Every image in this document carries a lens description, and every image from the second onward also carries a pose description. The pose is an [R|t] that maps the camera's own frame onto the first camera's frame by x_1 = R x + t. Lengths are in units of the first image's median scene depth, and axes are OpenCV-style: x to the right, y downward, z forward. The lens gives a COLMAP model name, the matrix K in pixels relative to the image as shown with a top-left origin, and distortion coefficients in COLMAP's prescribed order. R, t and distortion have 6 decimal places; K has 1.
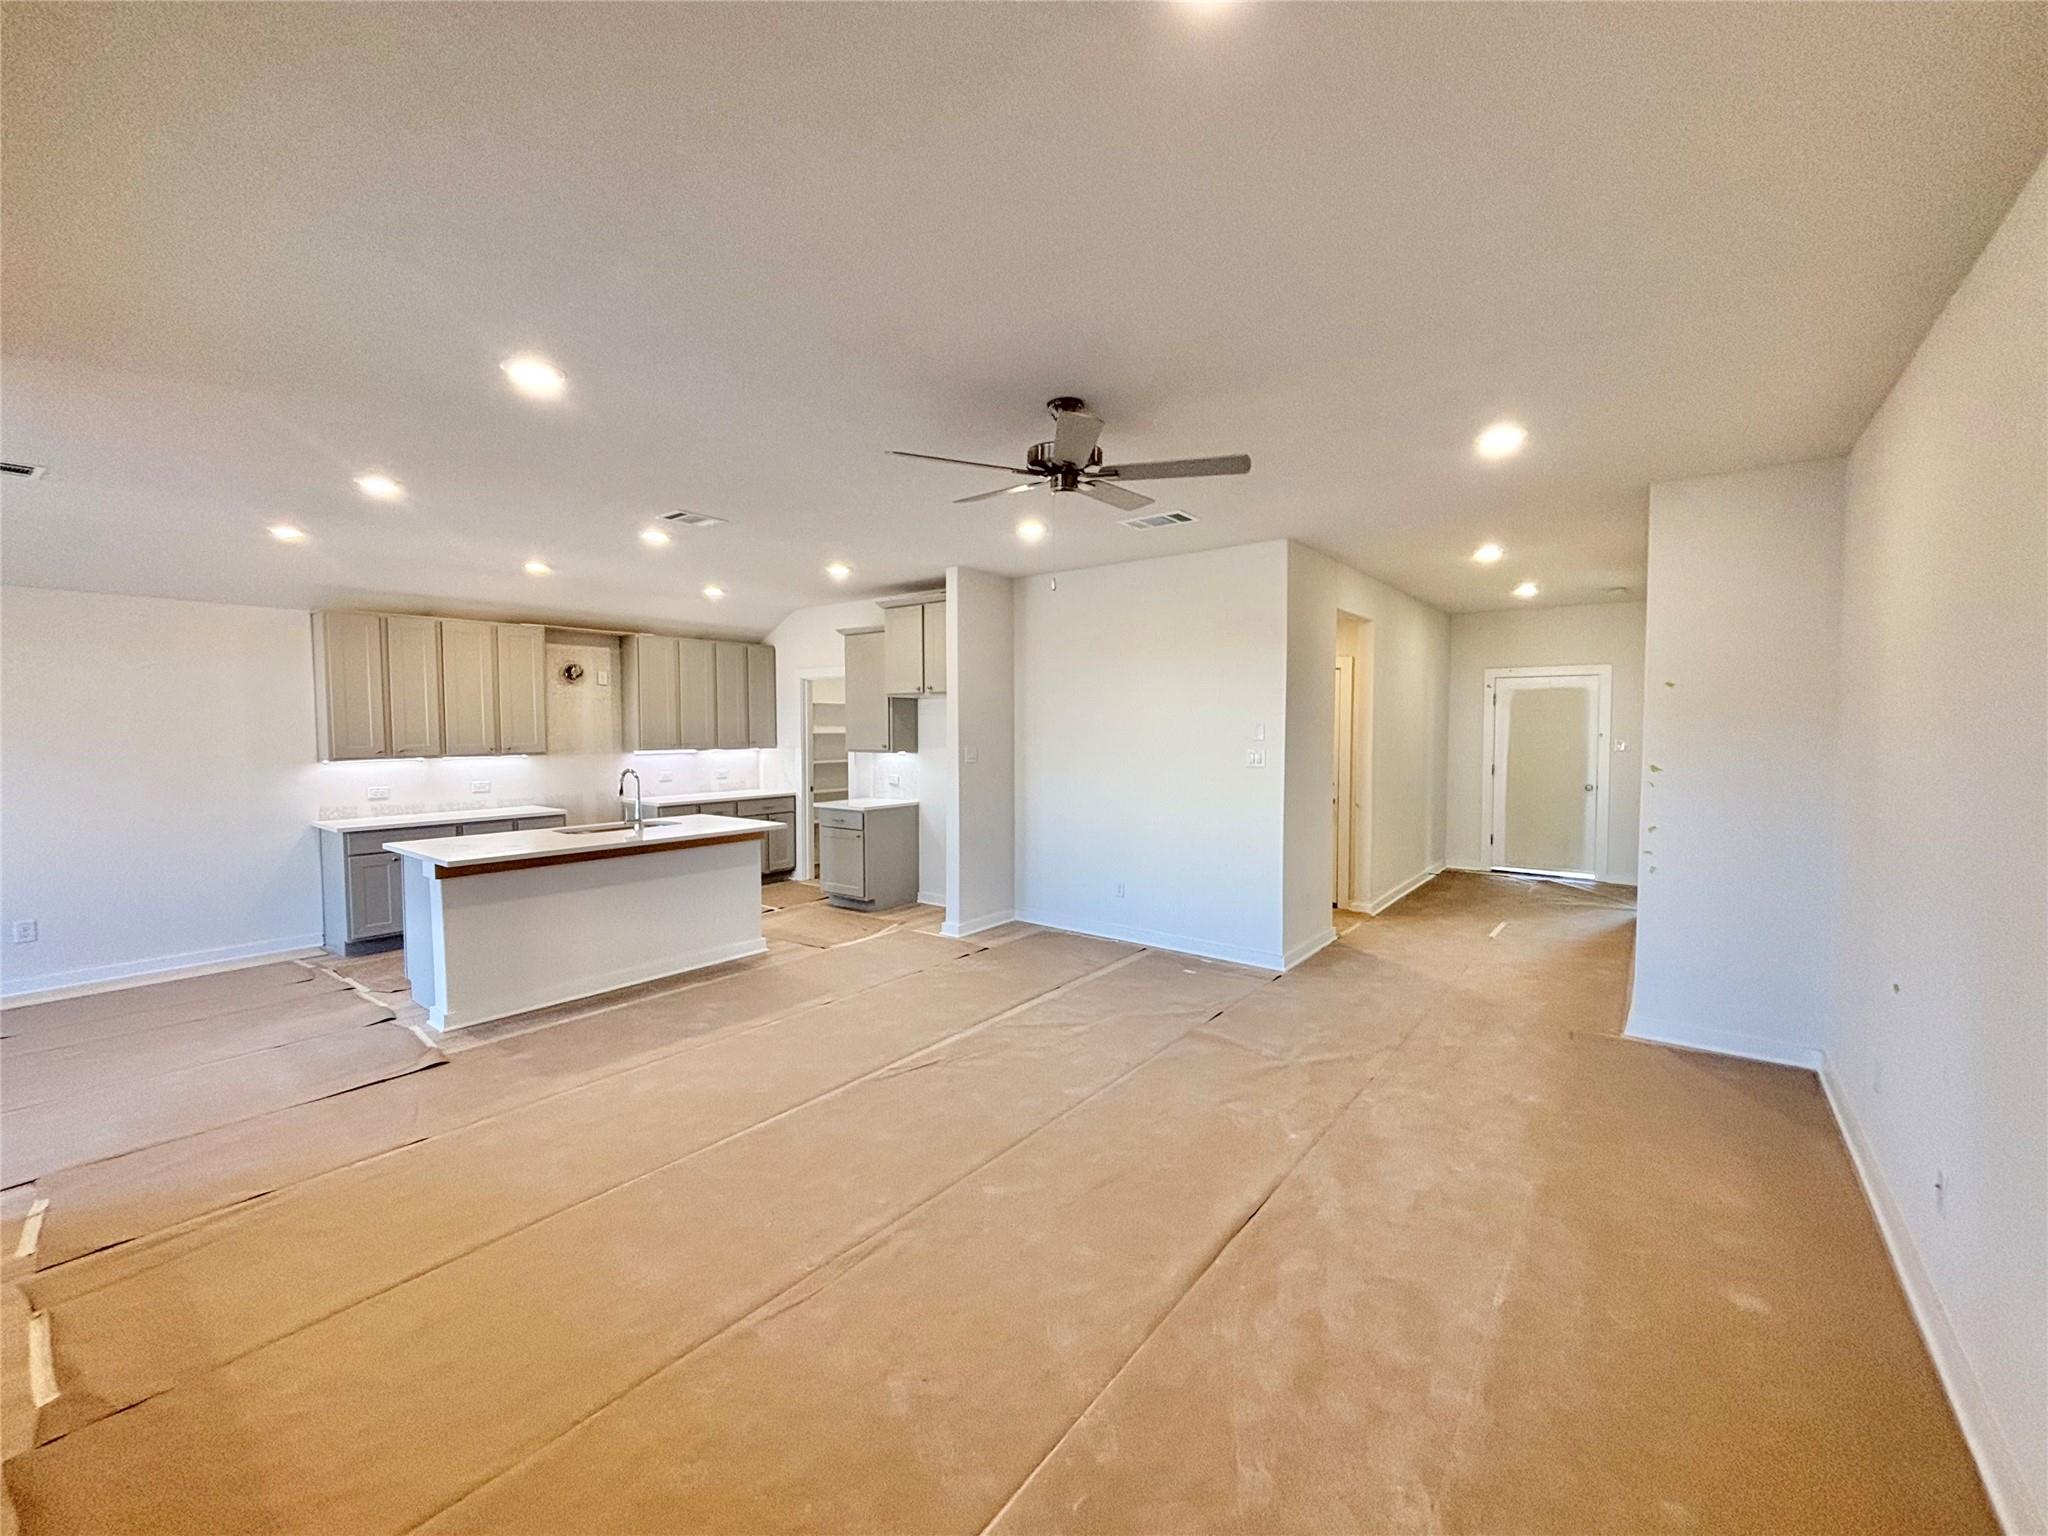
lens RADIAL K [[820.1, 0, 1024.0], [0, 820.1, 768.0], [0, 0, 1]] dist [-0.000484, -0.000143]
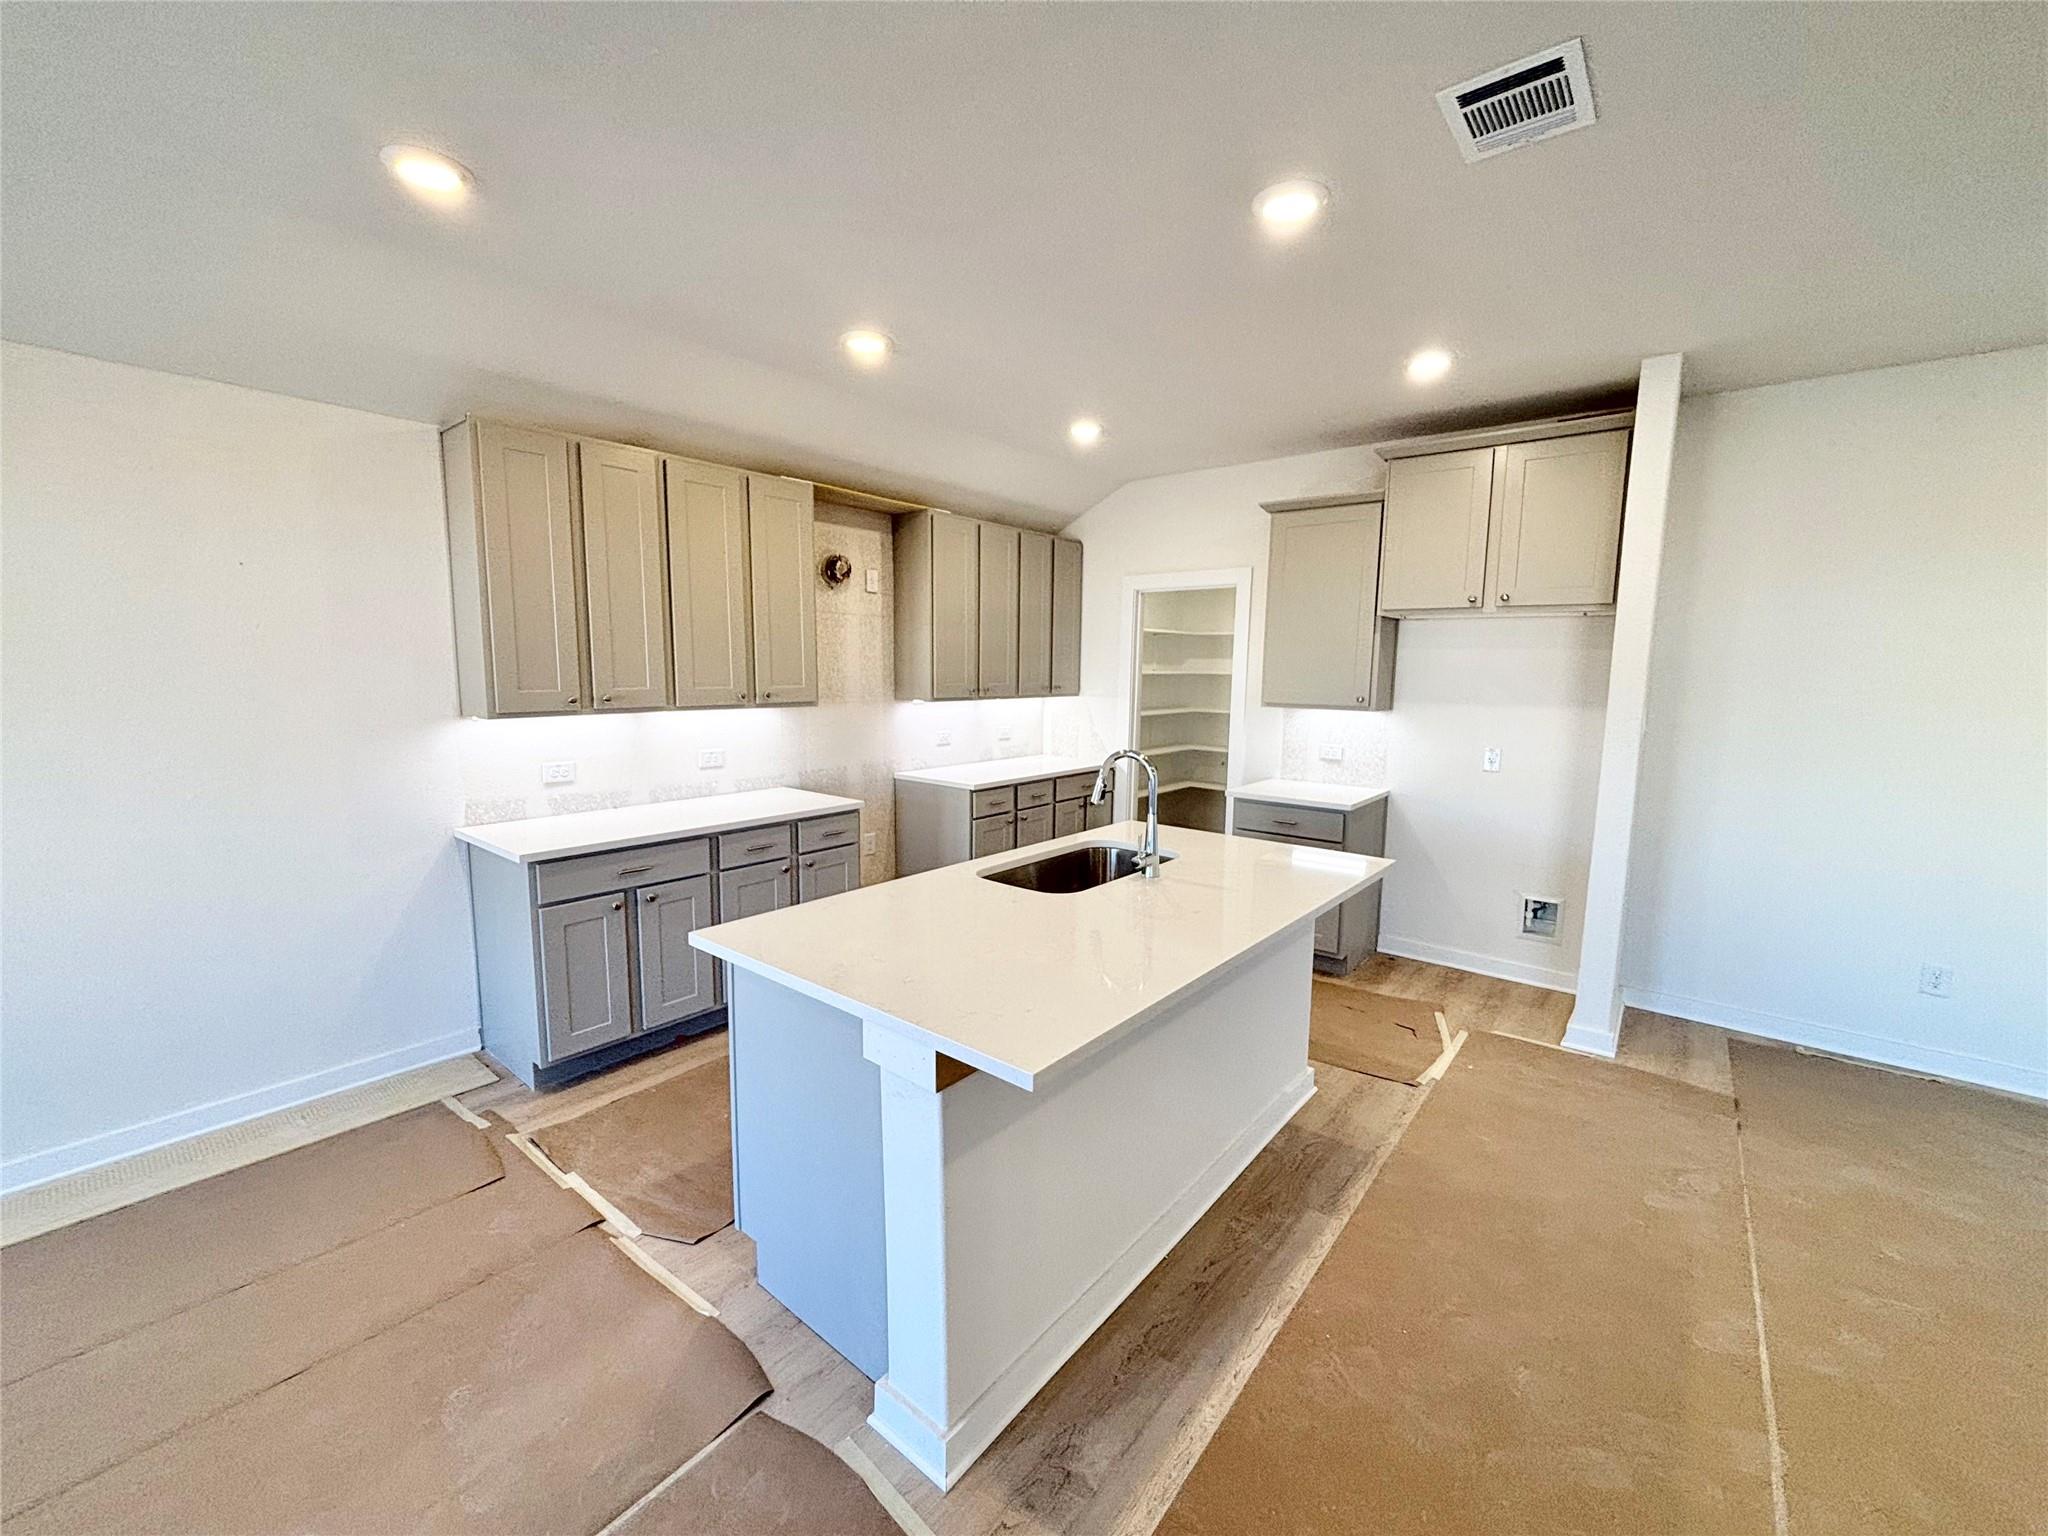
lens RADIAL K [[817.1, 0, 1020.8], [0, 817.1, 772.0], [0, 0, 1]] dist [-0.002024, -0.000246]
pose [[0.999573, 0.018505, -0.022603, -0.442346], [-0.016702, 0.996851, 0.077521, -0.018224], [0.023967, -0.077110, 0.996734, 0.434435]]
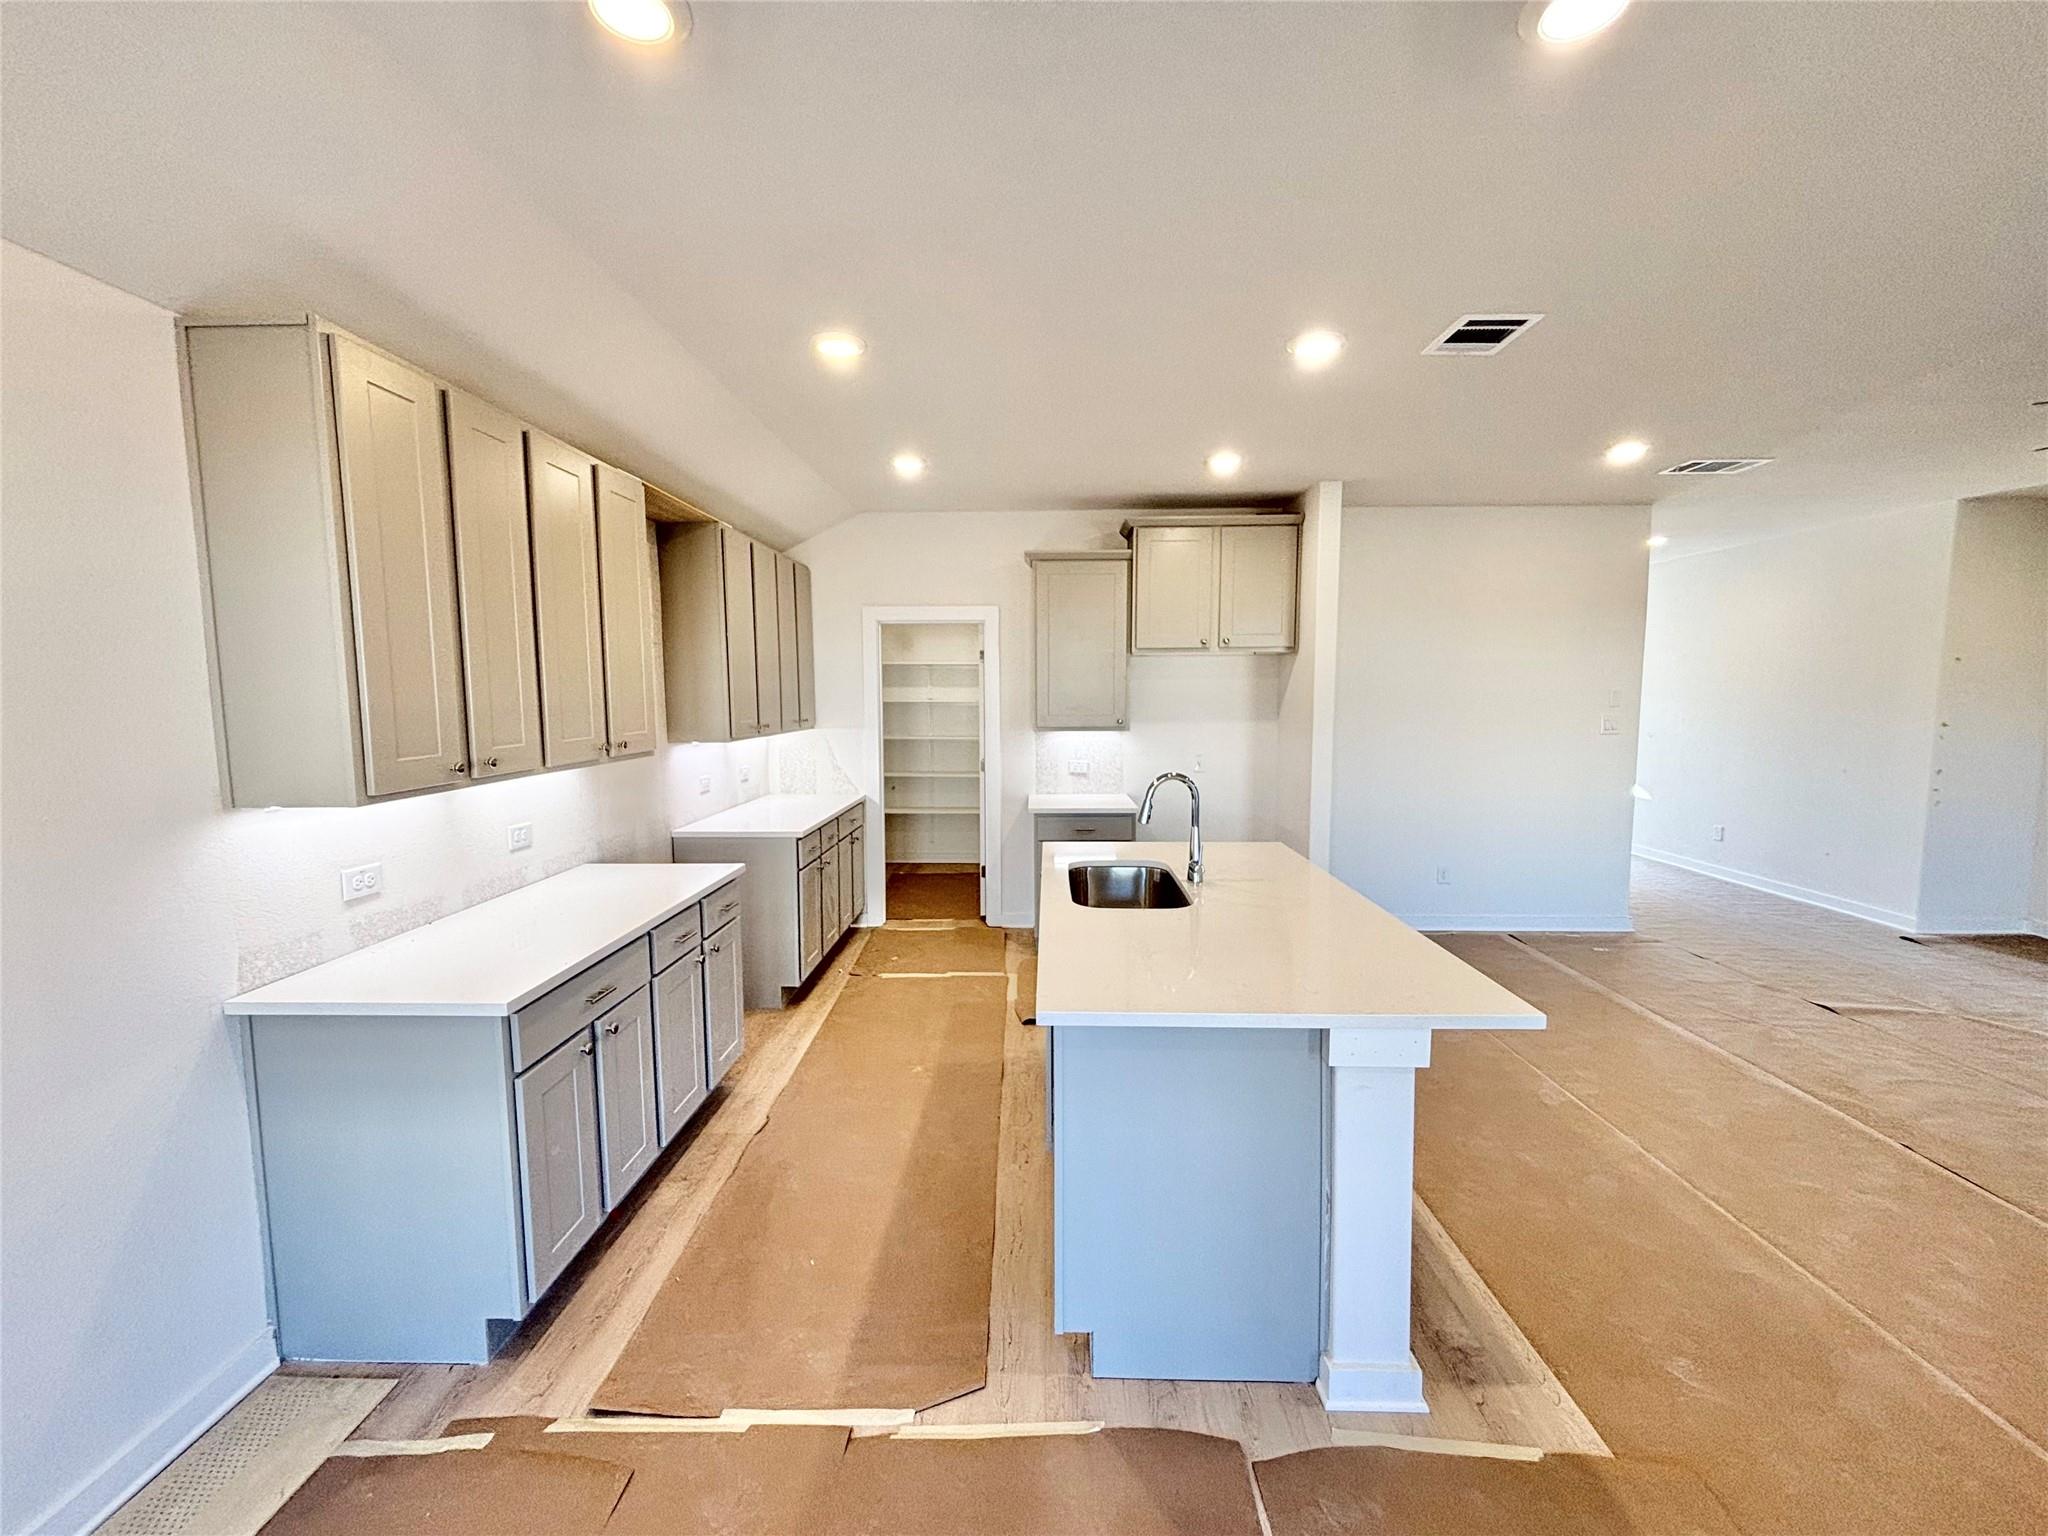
lens RADIAL K [[819.6, 0, 1008.8], [0, 819.6, 773.8], [0, 0, 1]] dist [0.001610, -0.000015]
pose [[0.807387, -0.060189, 0.586945, -0.739346], [0.033713, 0.997864, 0.055953, -0.027206], [-0.589059, -0.025388, 0.807691, 0.521708]]
